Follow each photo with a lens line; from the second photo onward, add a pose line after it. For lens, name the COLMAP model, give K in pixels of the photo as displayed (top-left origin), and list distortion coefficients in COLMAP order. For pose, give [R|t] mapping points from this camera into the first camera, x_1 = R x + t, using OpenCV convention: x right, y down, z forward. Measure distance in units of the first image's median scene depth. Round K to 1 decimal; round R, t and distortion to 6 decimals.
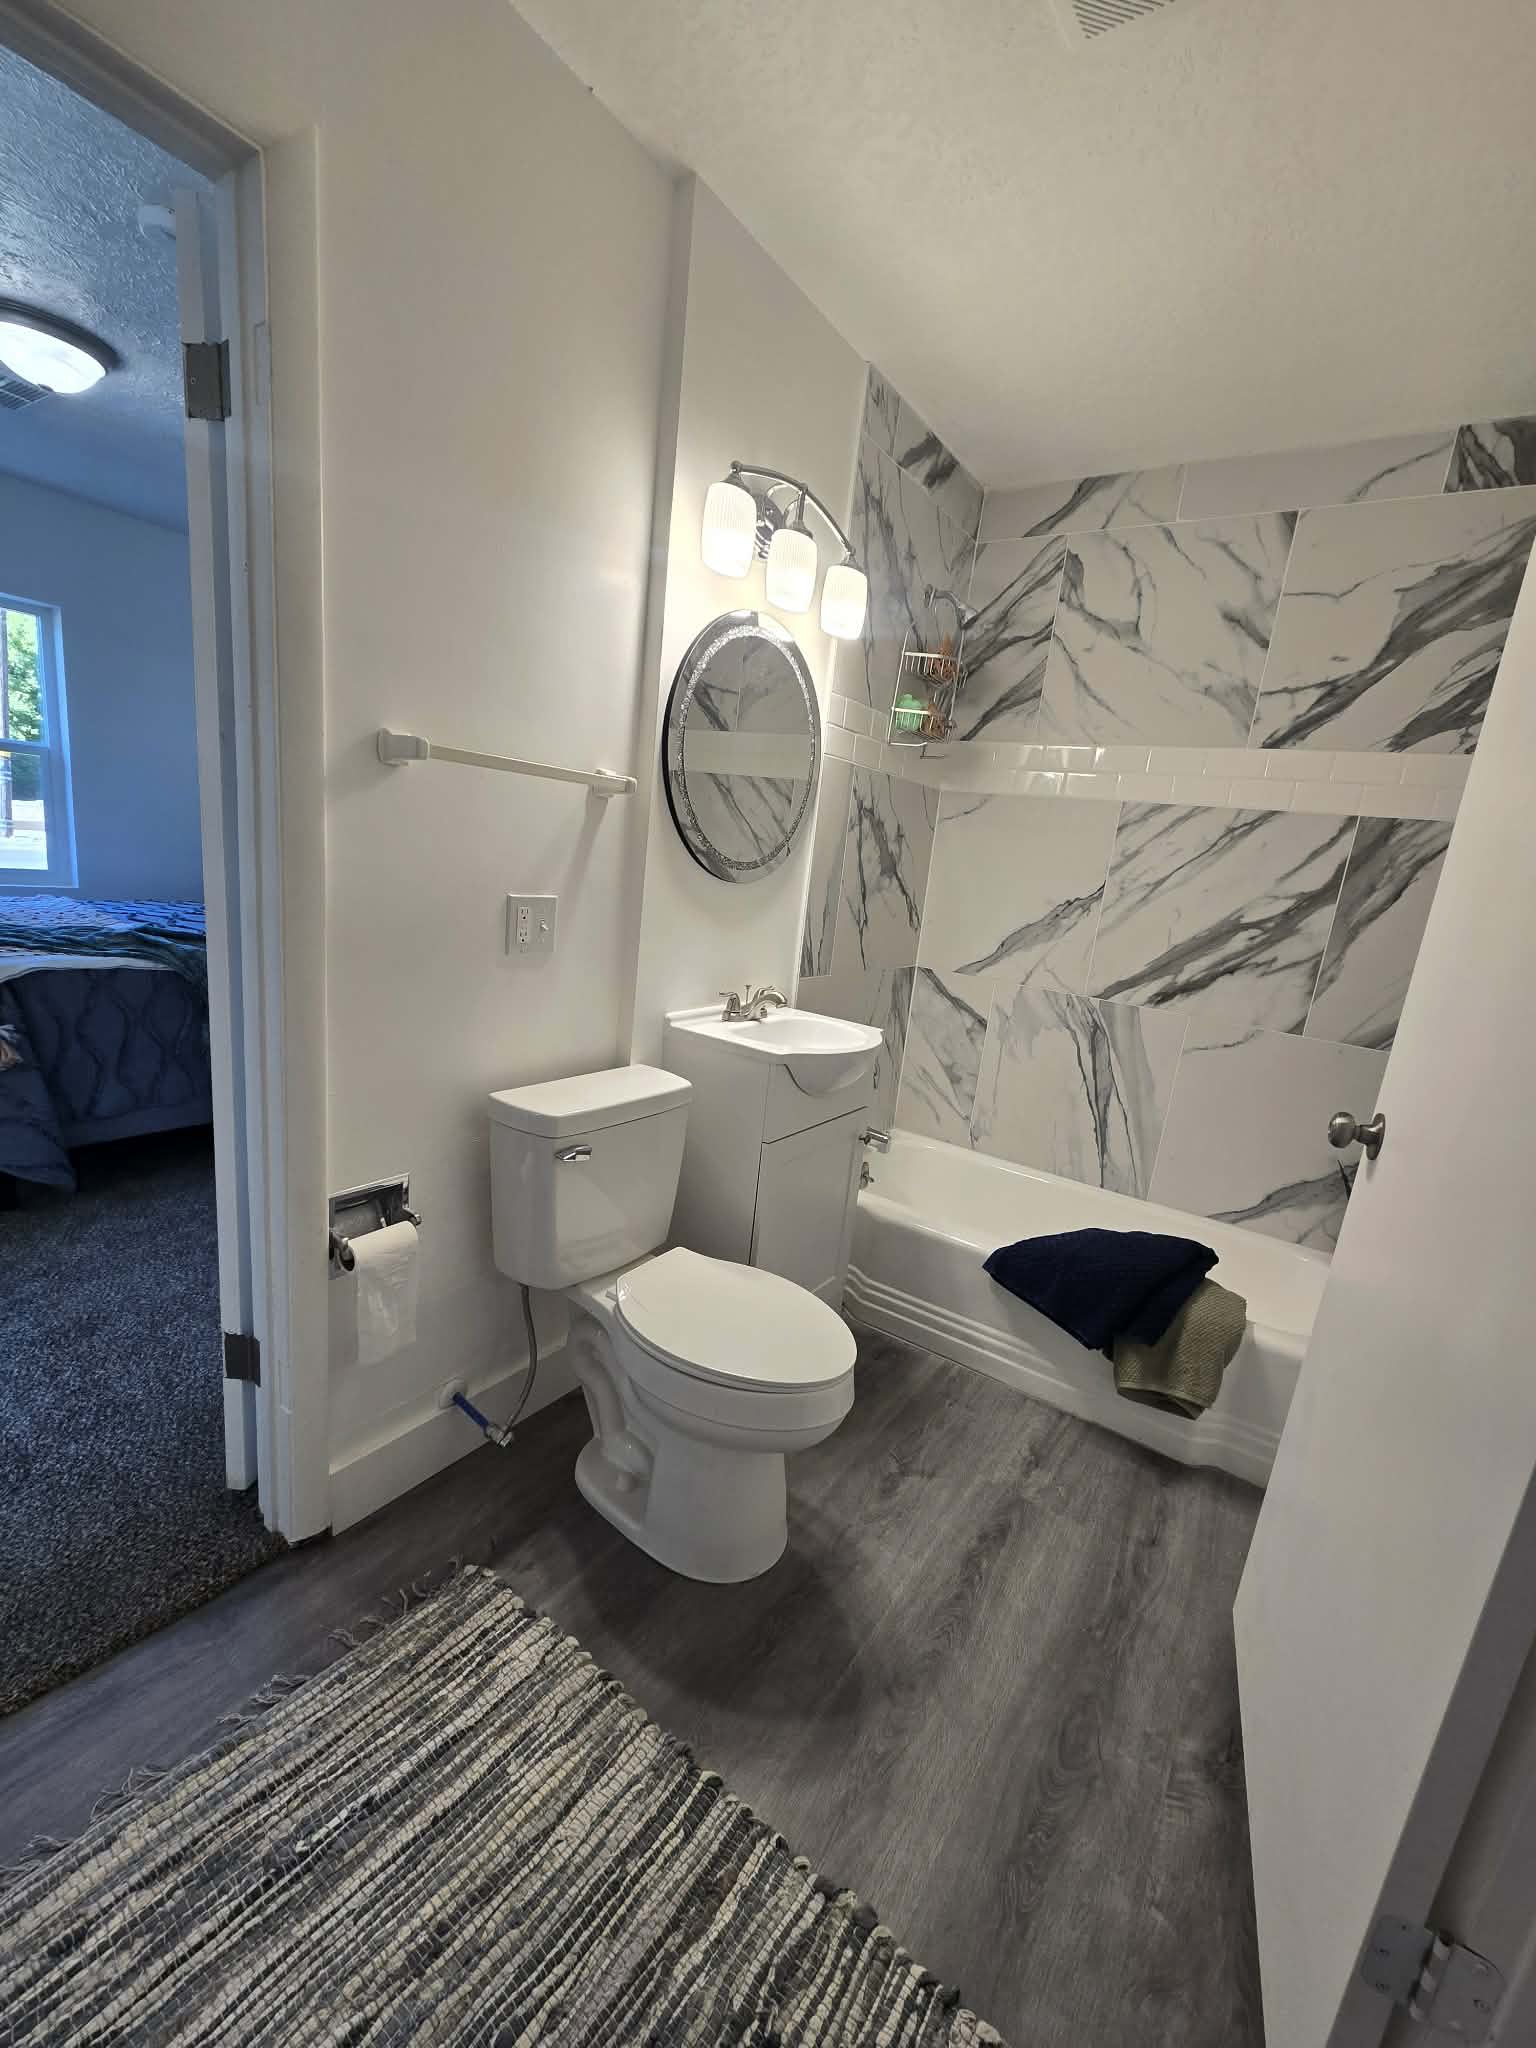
lens RADIAL K [[853.2, 0, 770.6], [0, 853.2, 1042.8], [0, 0, 1]] dist [-0.001077, -0.000228]
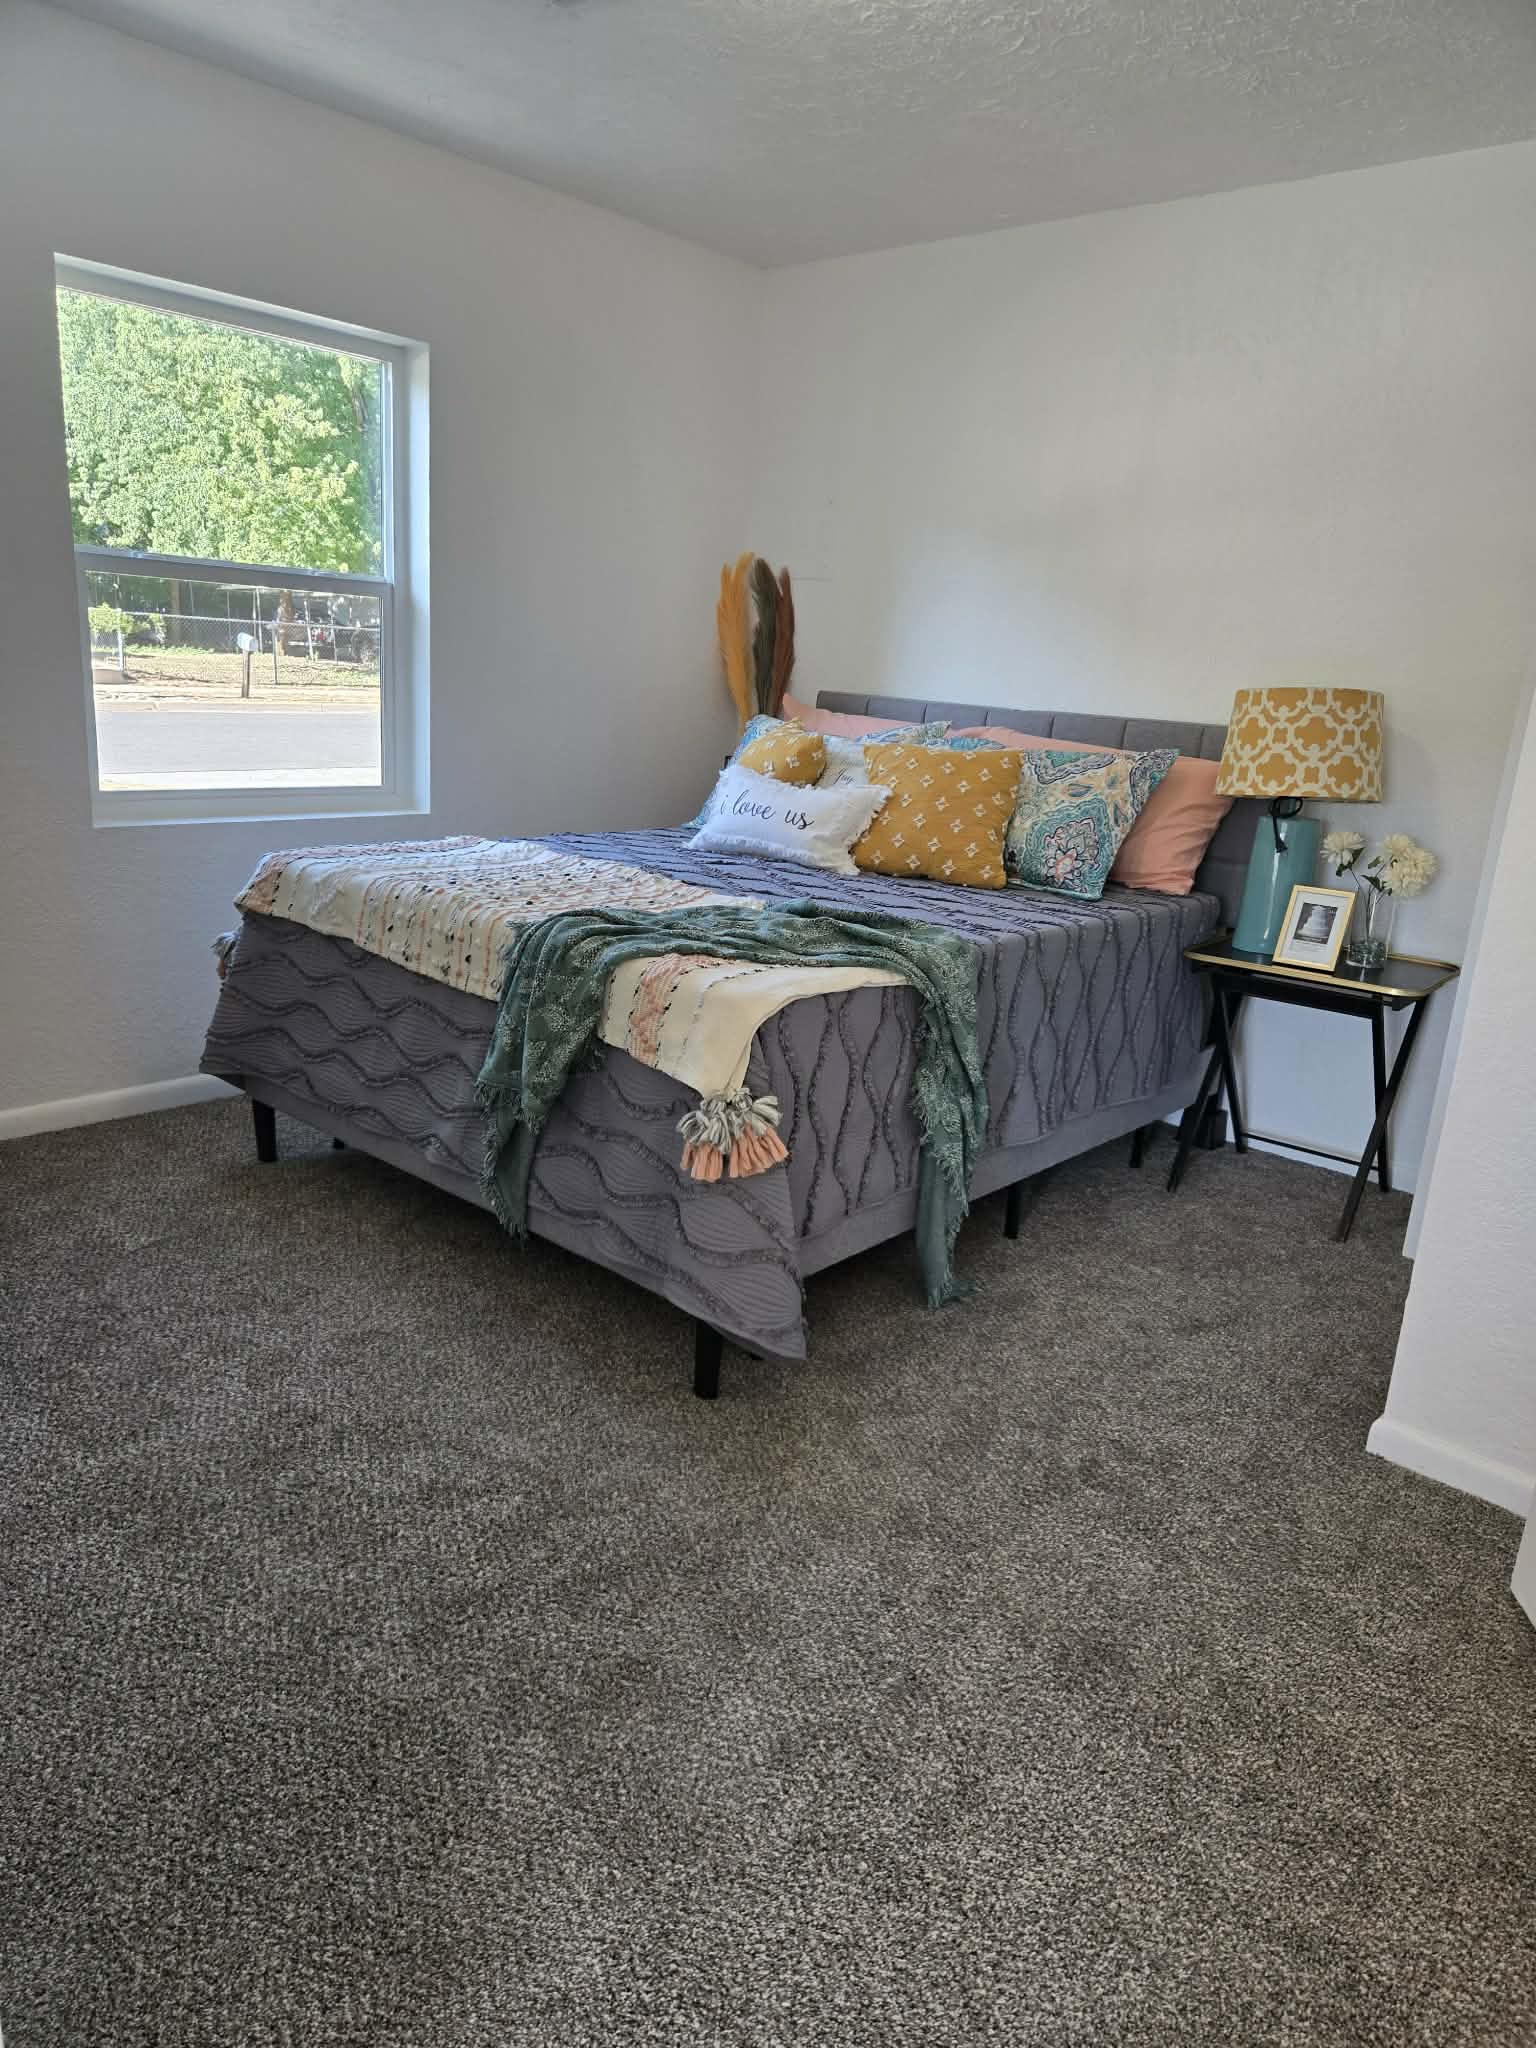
lens RADIAL K [[1407.2, 0, 765.9], [0, 1407.2, 1035.2], [0, 0, 1]] dist [0.051021, 0.000546]
pose [[0.990166, -0.003748, -0.139846, -0.661585], [0.009159, 0.999233, 0.038068, -0.088009], [0.139596, -0.038975, 0.989441, 0.028573]]
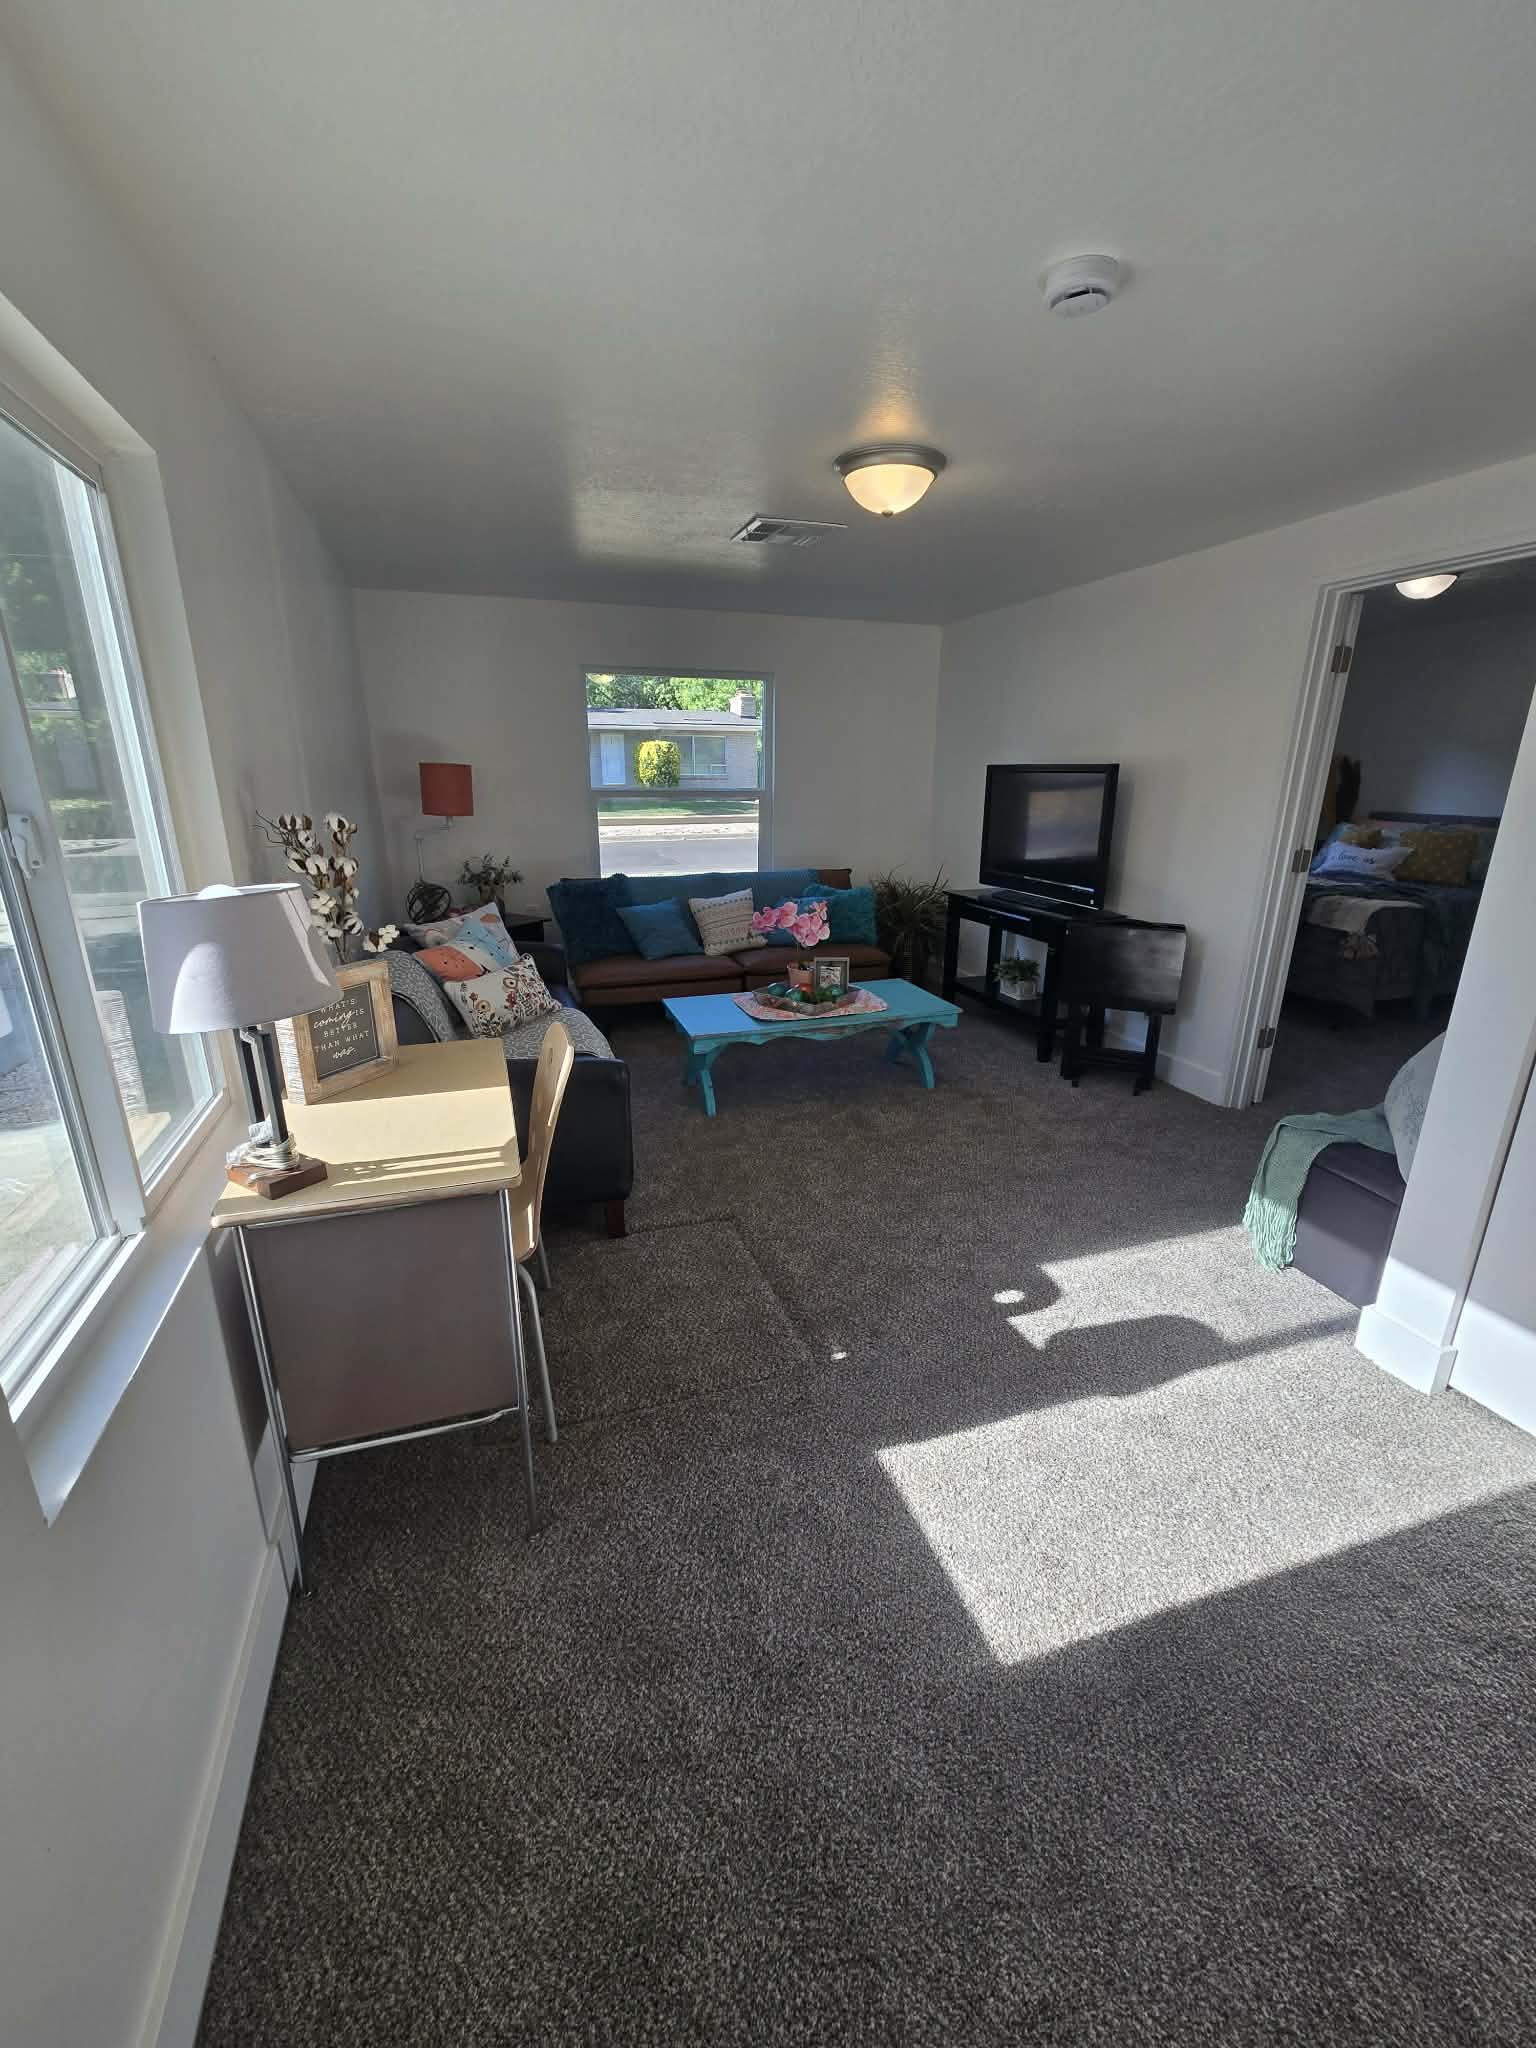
lens RADIAL K [[842.5, 0, 770.2], [0, 842.5, 1039.1], [0, 0, 1]] dist [0.001700, 0.000203]
pose [[0.800479, 0.086475, -0.593090, -0.719005], [-0.057929, 0.996067, 0.067045, 0.124978], [0.596555, -0.019312, 0.802340, -1.104002]]
